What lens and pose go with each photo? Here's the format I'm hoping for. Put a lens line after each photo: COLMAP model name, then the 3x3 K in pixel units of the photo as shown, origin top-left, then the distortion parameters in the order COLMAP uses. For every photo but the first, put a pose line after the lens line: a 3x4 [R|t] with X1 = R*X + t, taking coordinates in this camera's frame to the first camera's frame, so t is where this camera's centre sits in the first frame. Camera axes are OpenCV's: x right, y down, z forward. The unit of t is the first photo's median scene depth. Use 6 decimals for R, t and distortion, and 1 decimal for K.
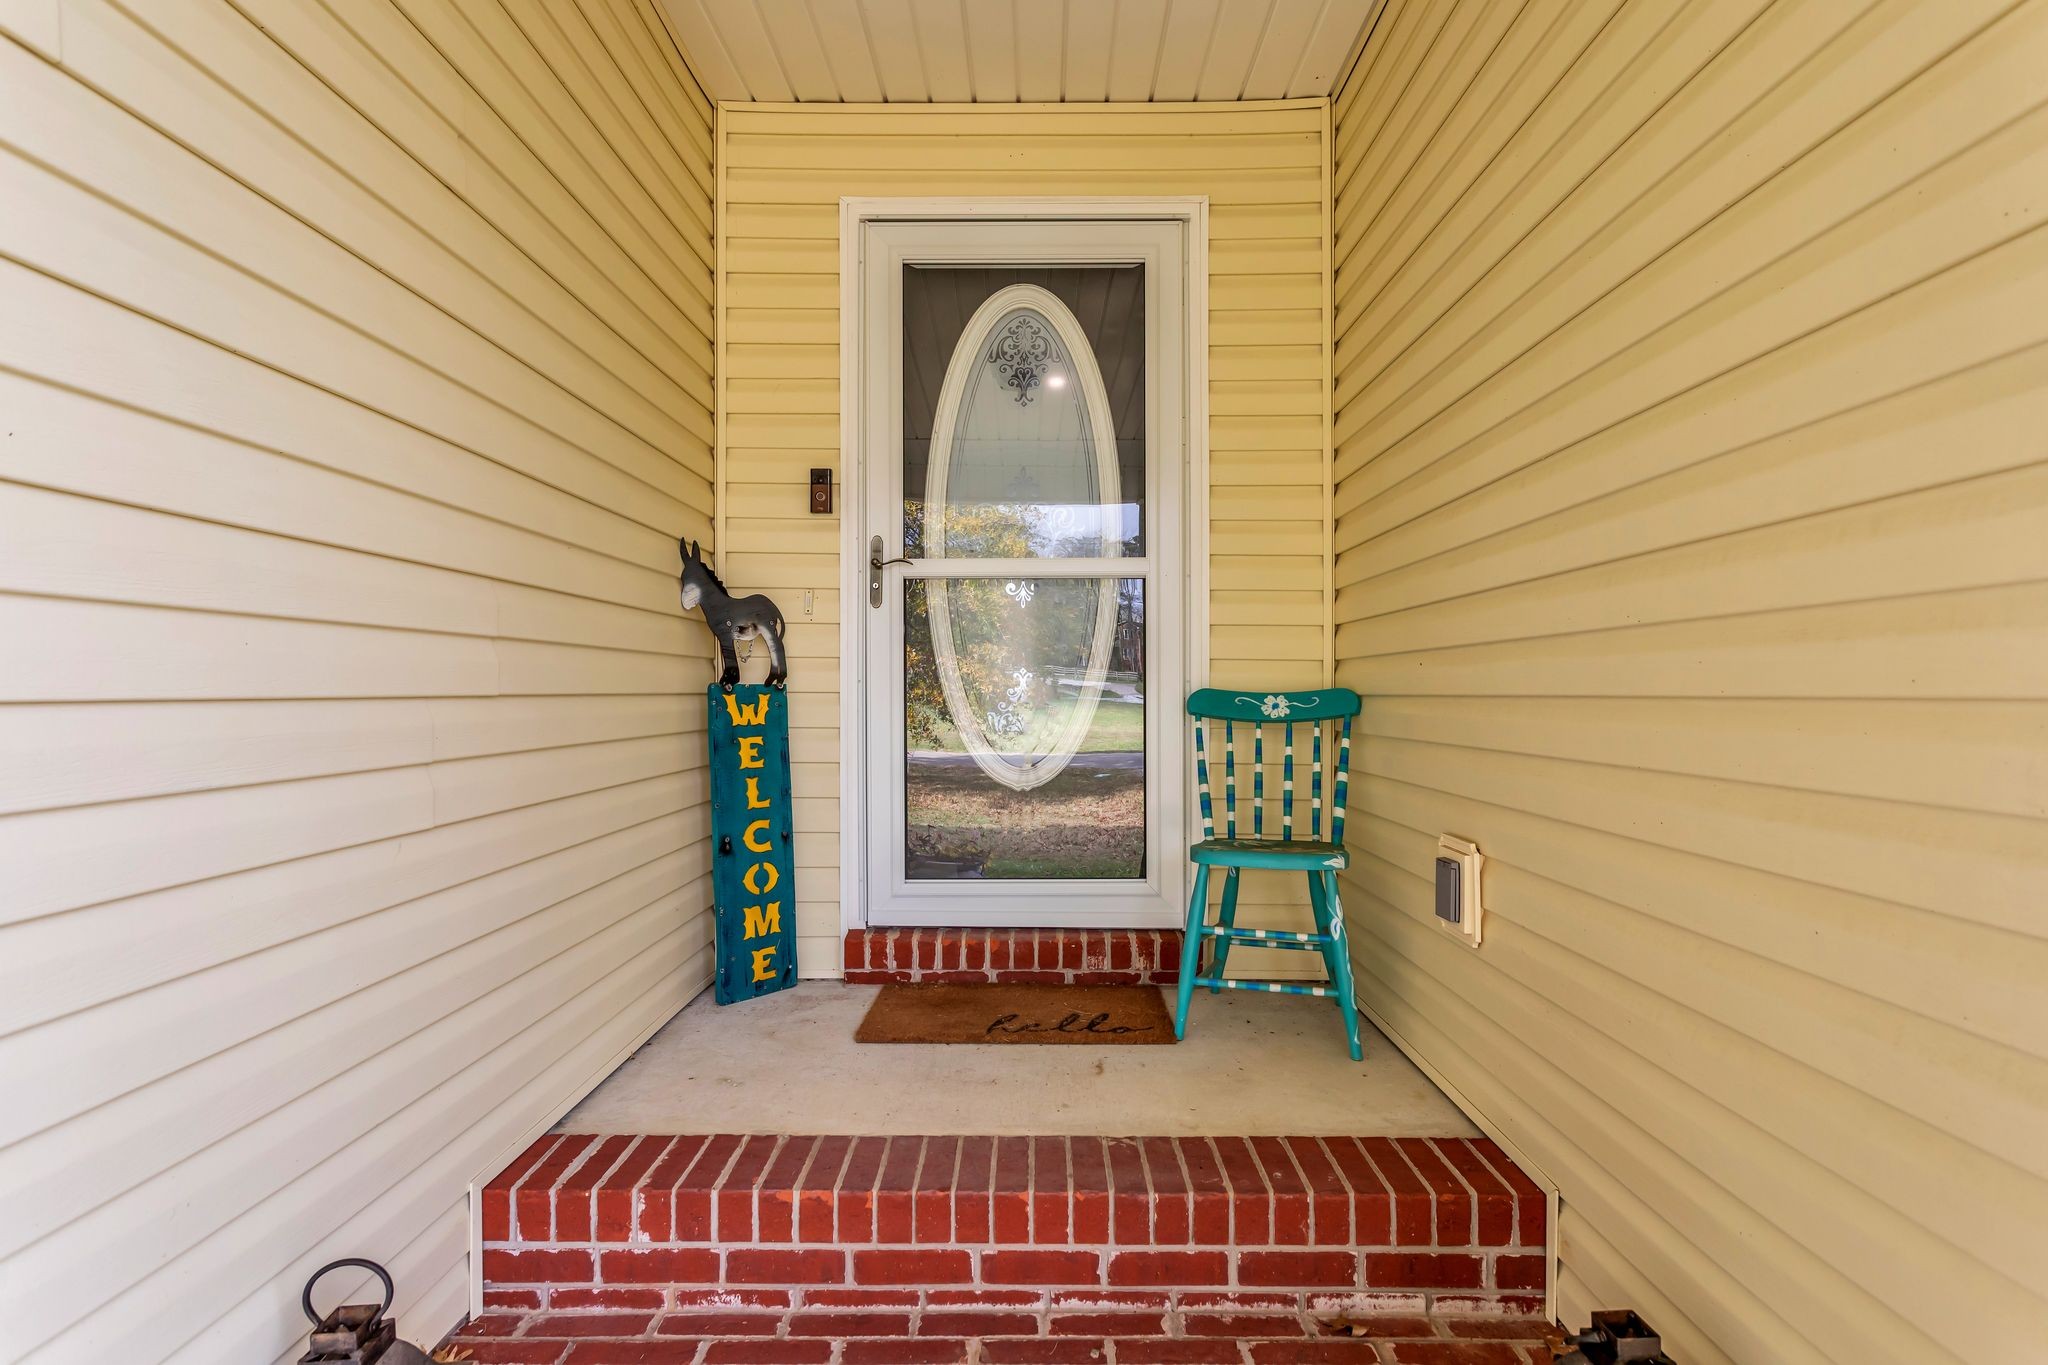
lens RADIAL K [[966.9, 0, 1028.7], [0, 966.9, 685.5], [0, 0, 1]] dist [0.004843, -0.000228]
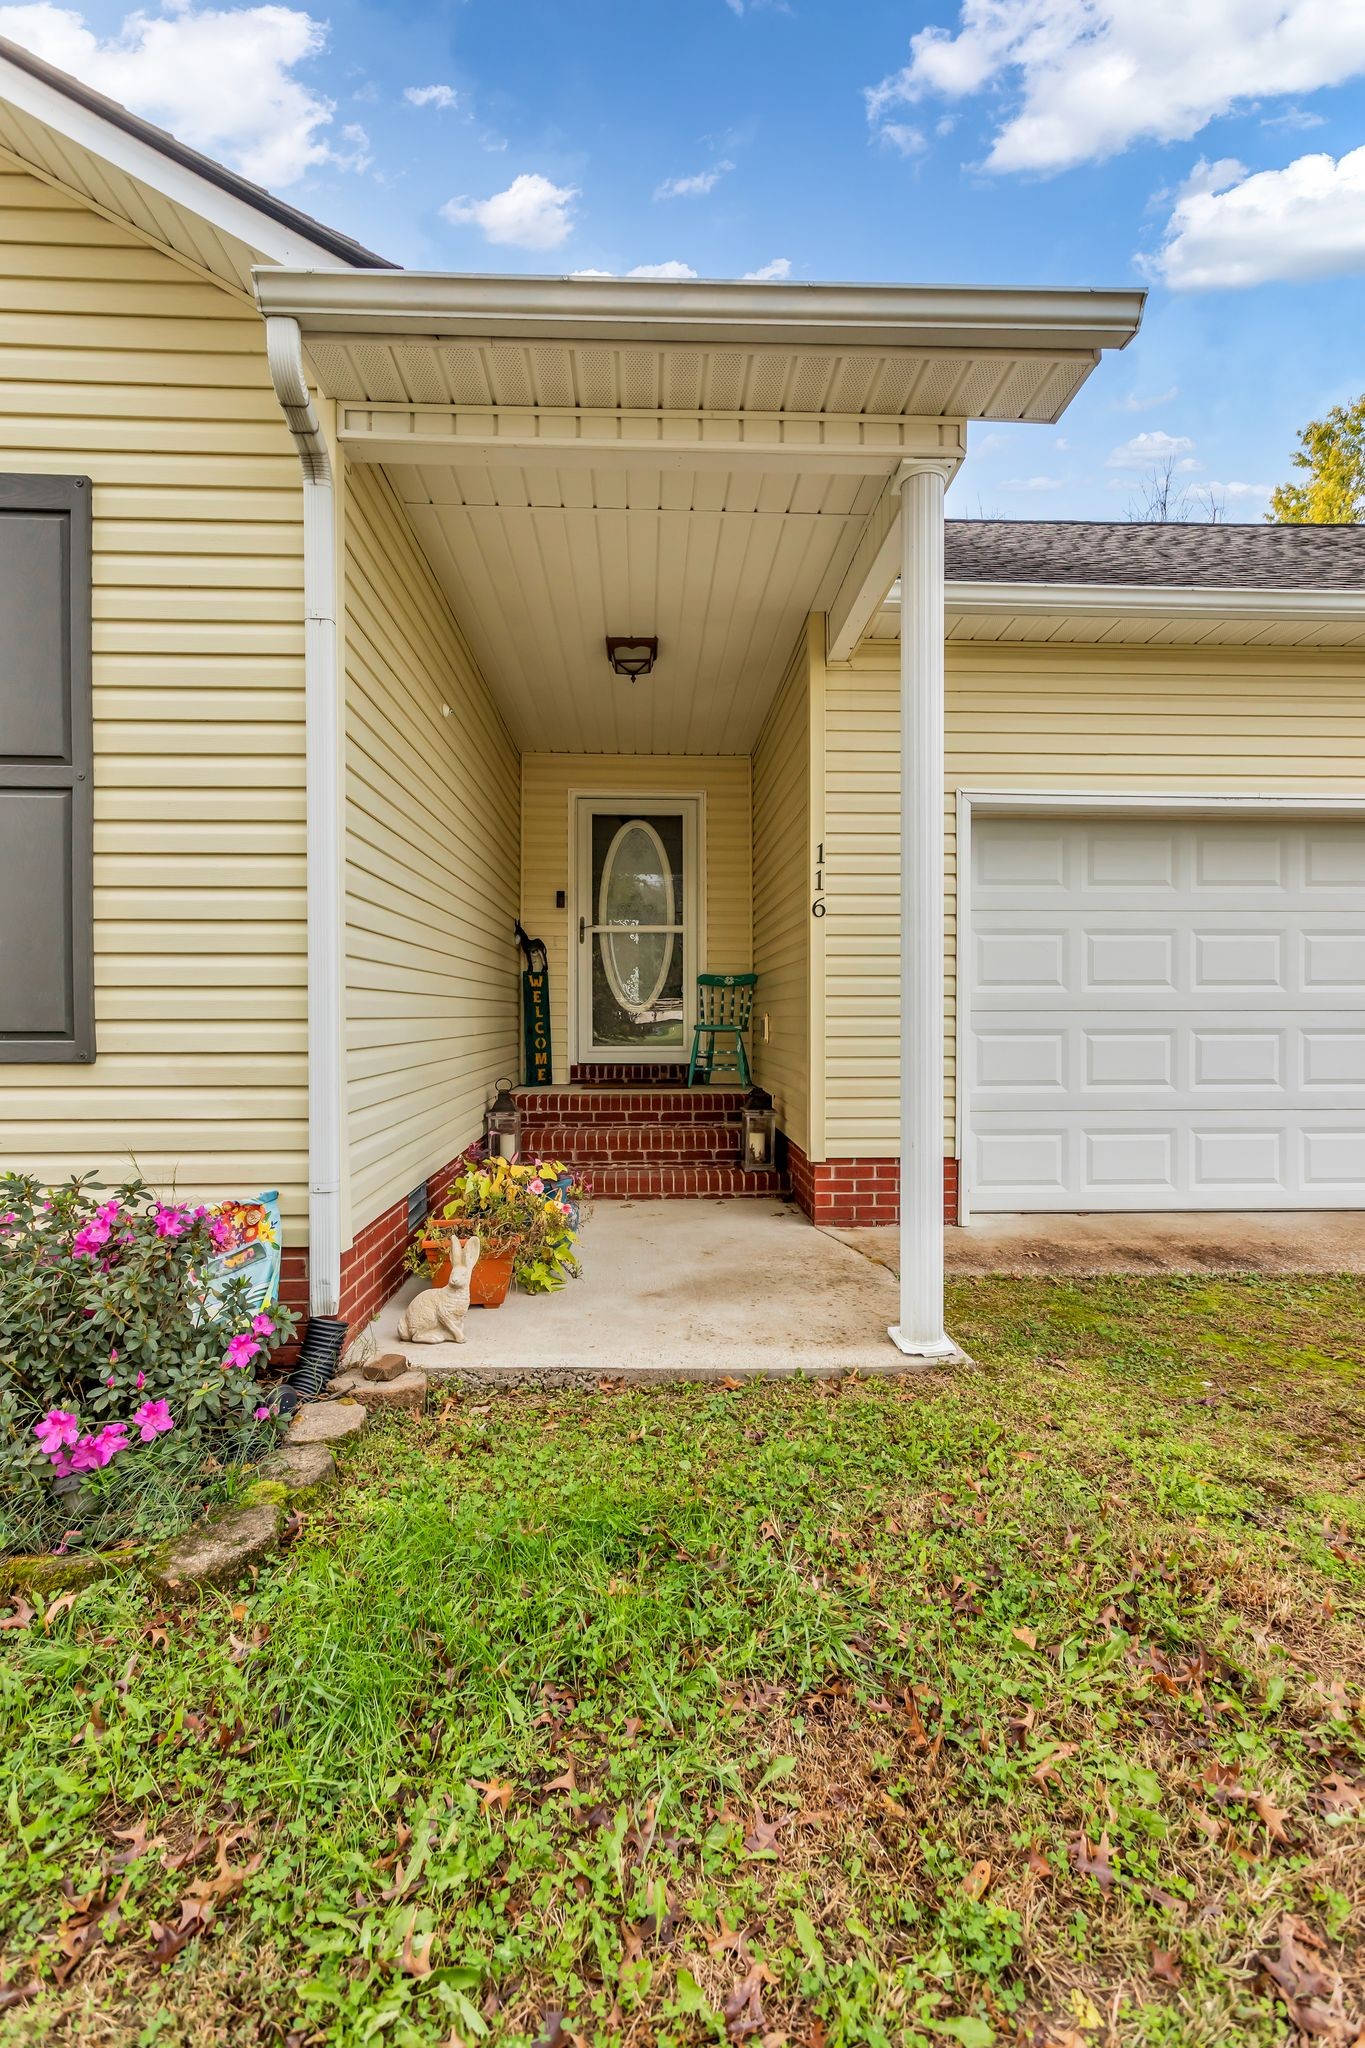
lens RADIAL K [[966.9, 0, 683.3], [0, 966.9, 1019.0], [0, 0, 1]] dist [0.004843, -0.000228]
pose [[0.998600, 0.000957, 0.052896, -0.019497], [-0.001419, 0.999961, 0.008687, 0.103810], [-0.052885, -0.008750, 0.998562, -1.687505]]
